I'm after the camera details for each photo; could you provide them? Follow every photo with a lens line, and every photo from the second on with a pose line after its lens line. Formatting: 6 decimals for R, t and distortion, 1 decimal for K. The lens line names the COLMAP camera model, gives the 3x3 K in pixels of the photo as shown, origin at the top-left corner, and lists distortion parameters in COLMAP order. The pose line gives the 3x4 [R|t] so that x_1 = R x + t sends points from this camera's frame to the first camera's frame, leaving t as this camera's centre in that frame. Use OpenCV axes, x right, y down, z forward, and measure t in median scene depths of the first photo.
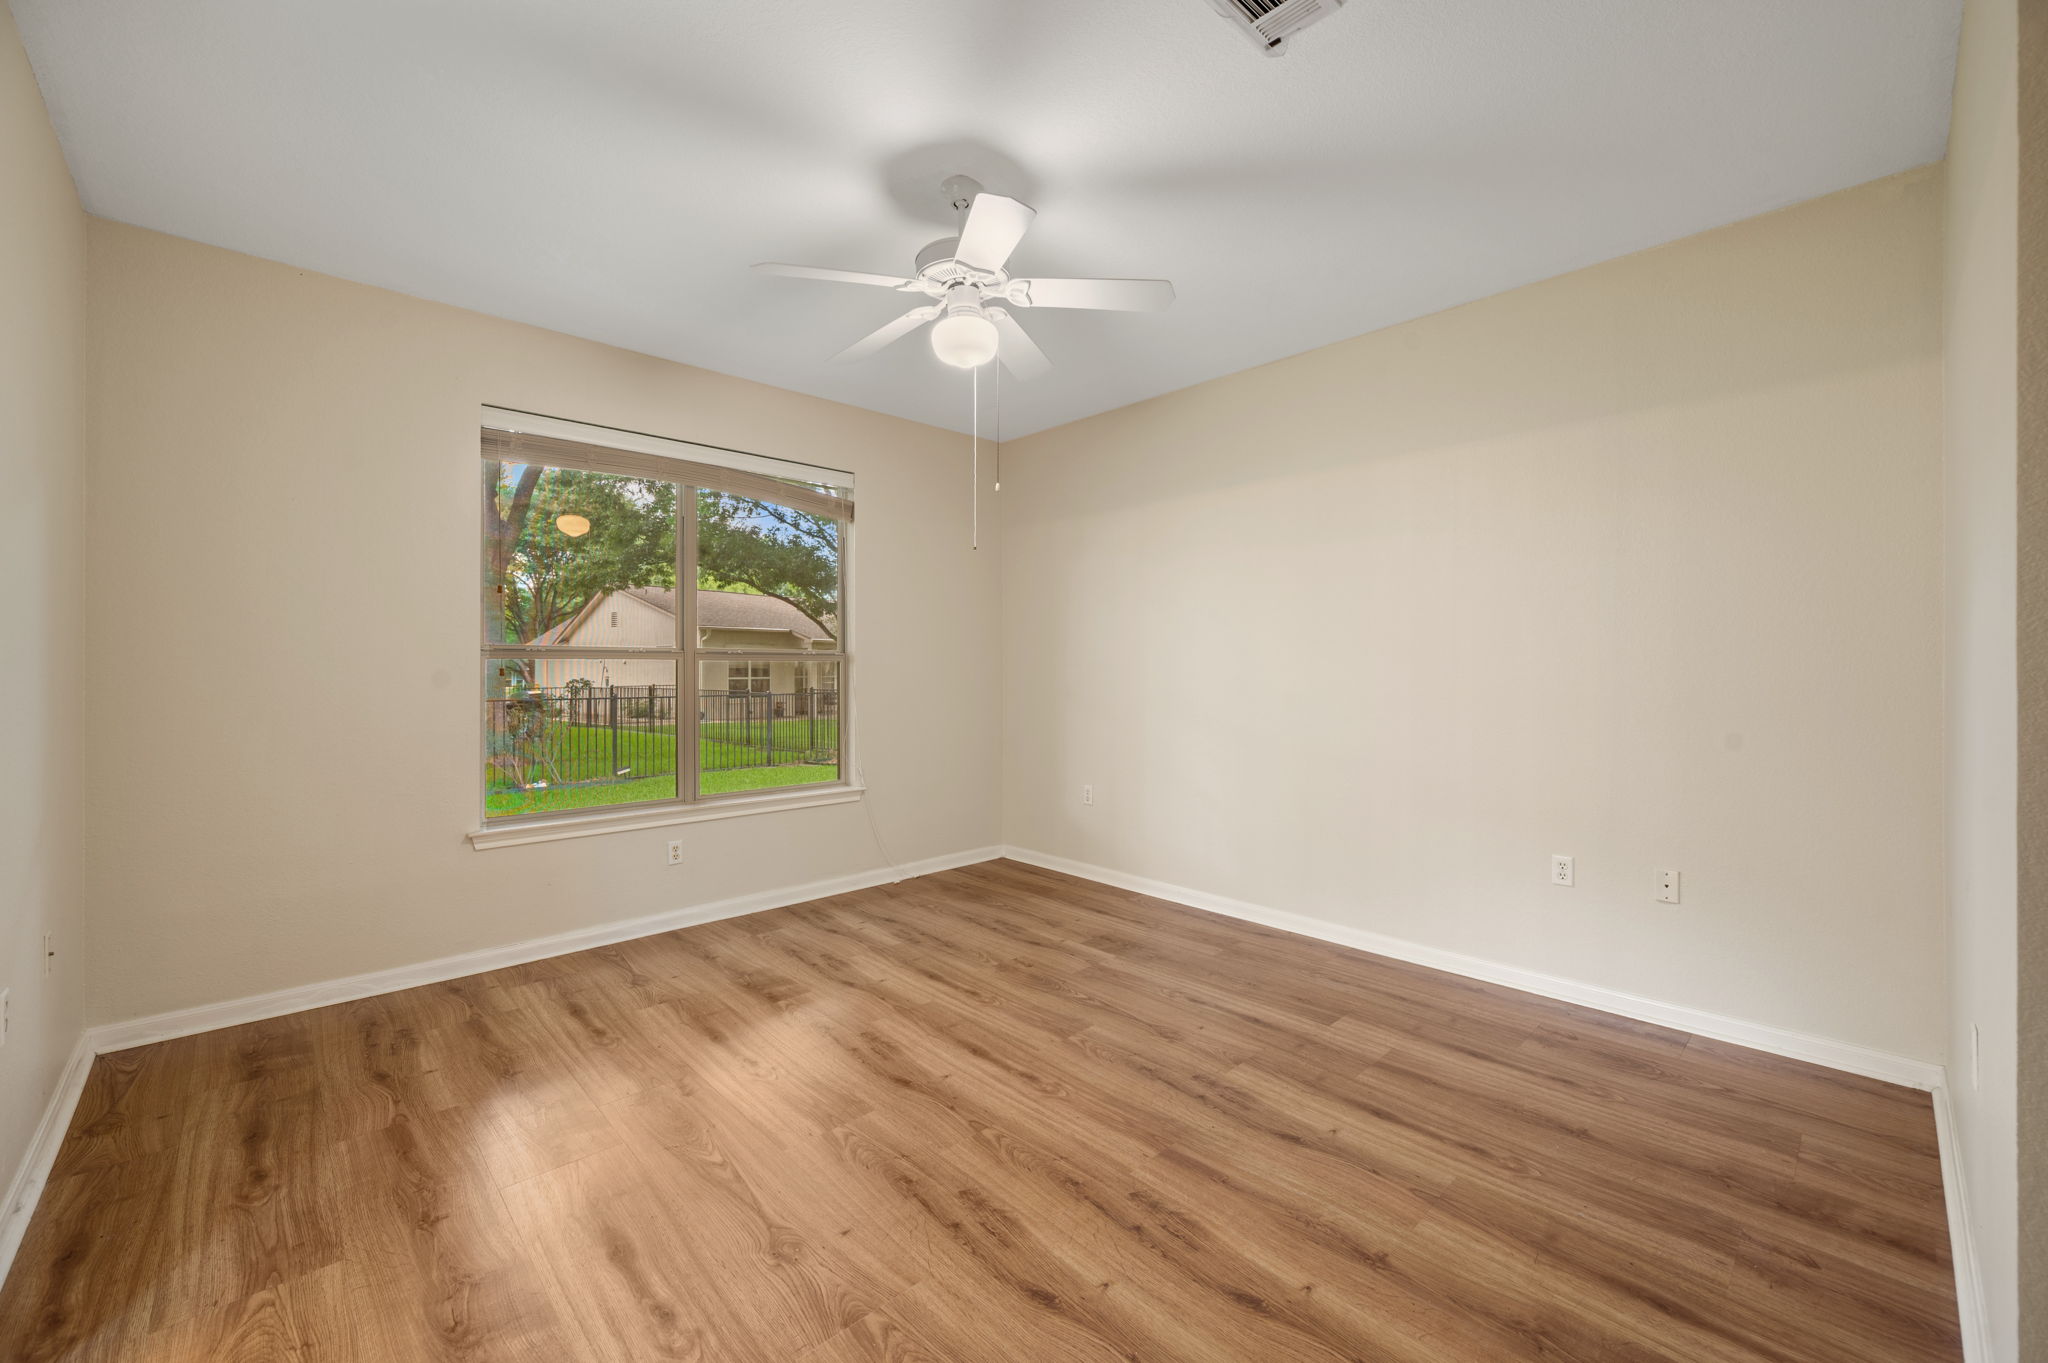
lens RADIAL K [[819.3, 0, 1030.2], [0, 819.3, 680.1], [0, 0, 1]] dist [-0.011909, -0.000215]
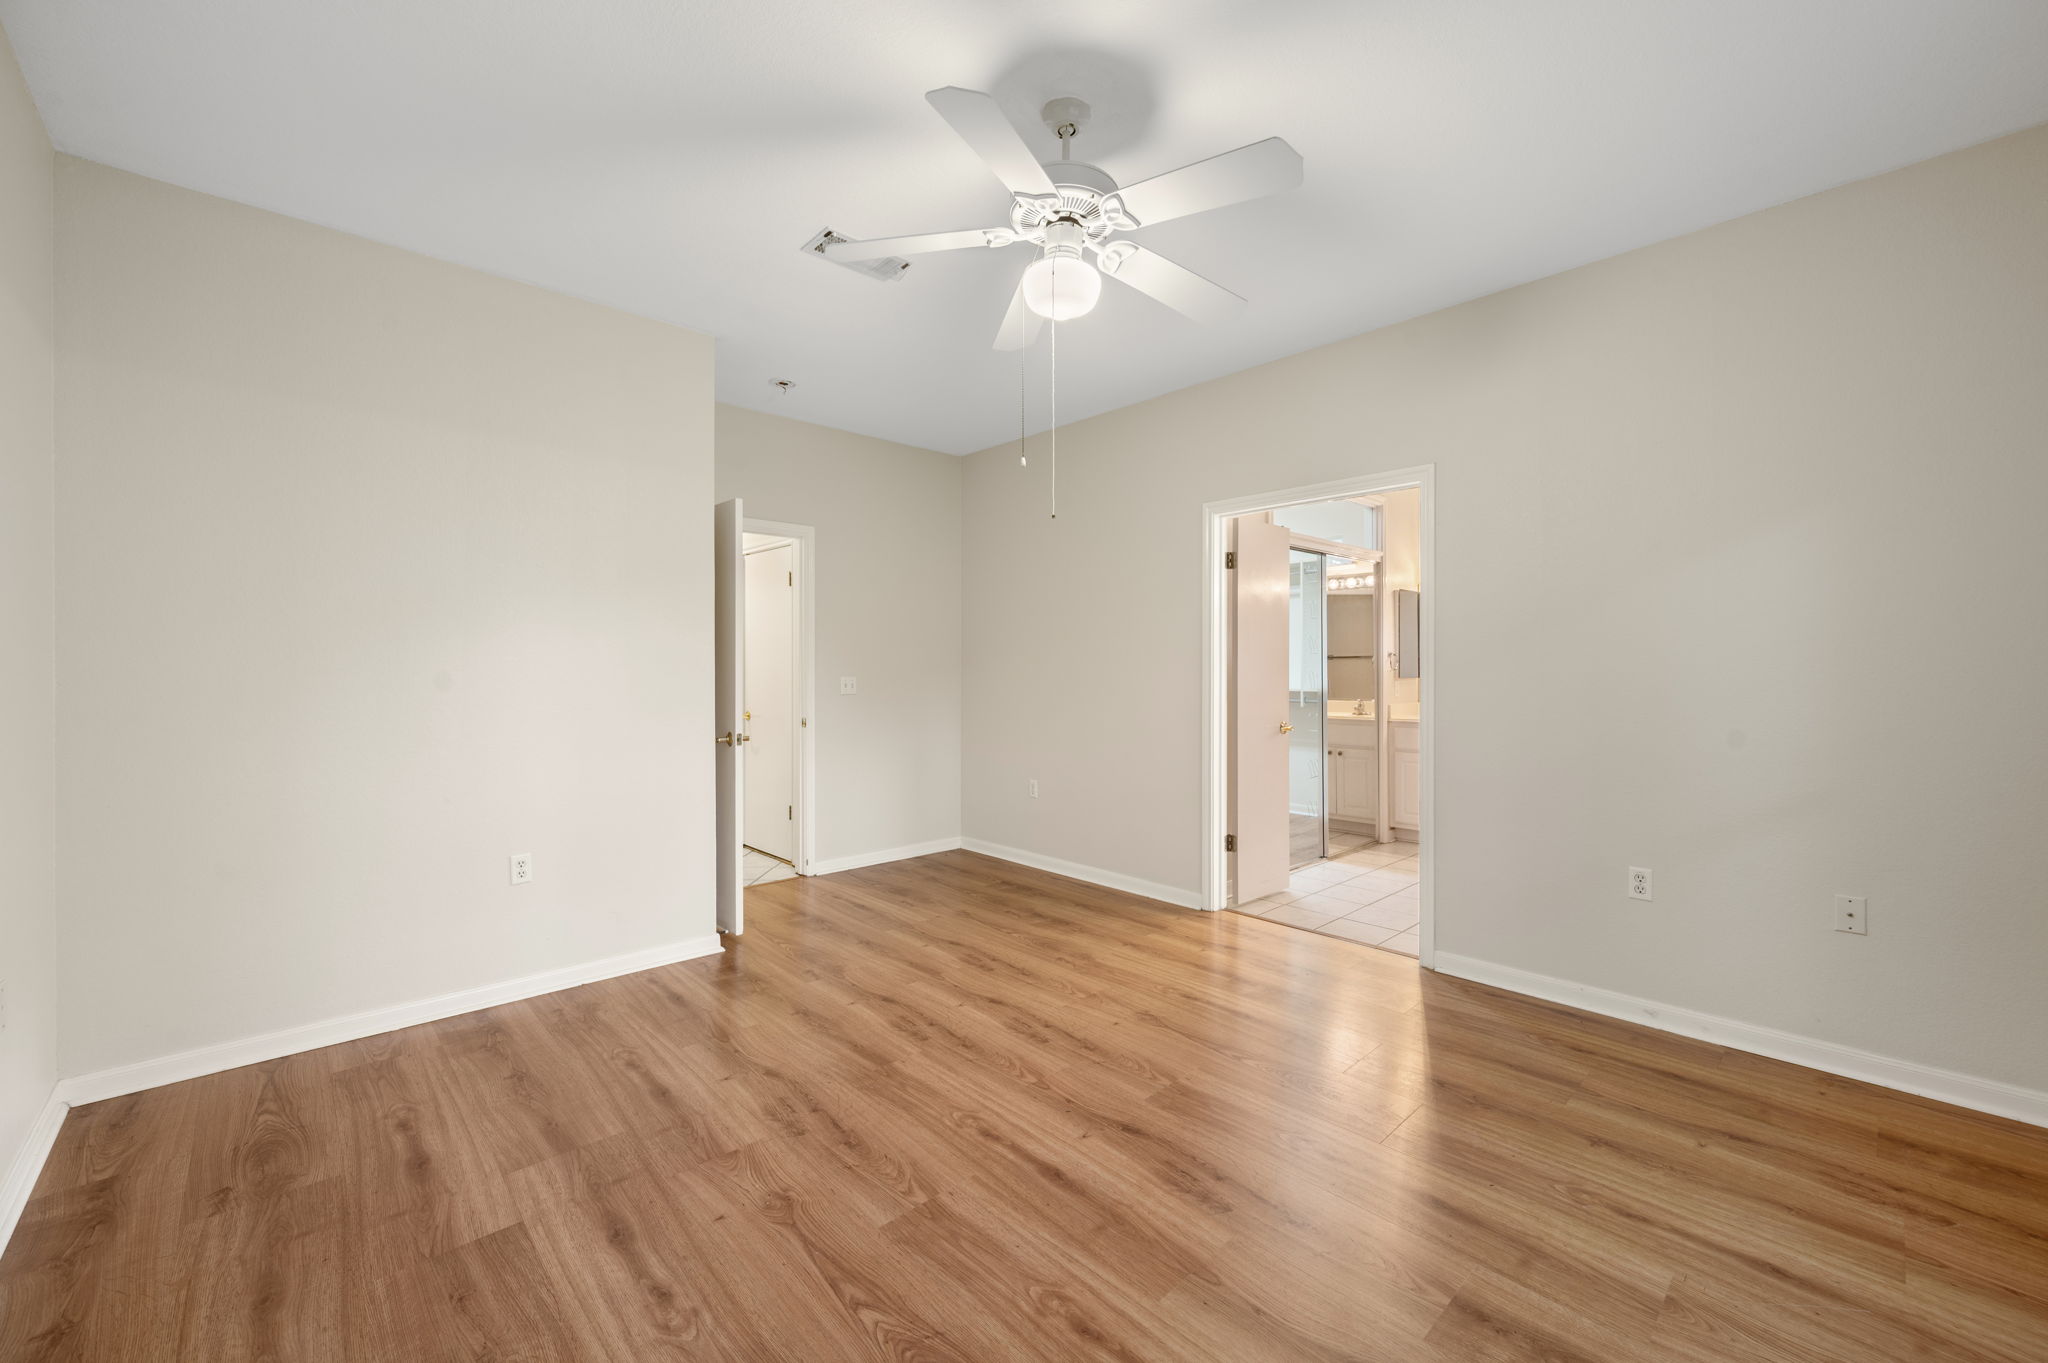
lens RADIAL K [[819.3, 0, 1021.1], [0, 819.3, 669.6], [0, 0, 1]] dist [-0.011909, -0.000215]
pose [[-0.999812, 0.005179, 0.018700, -0.055906], [0.005518, 0.999820, 0.018153, -0.030953], [-0.018603, 0.018253, -0.999660, 1.928245]]
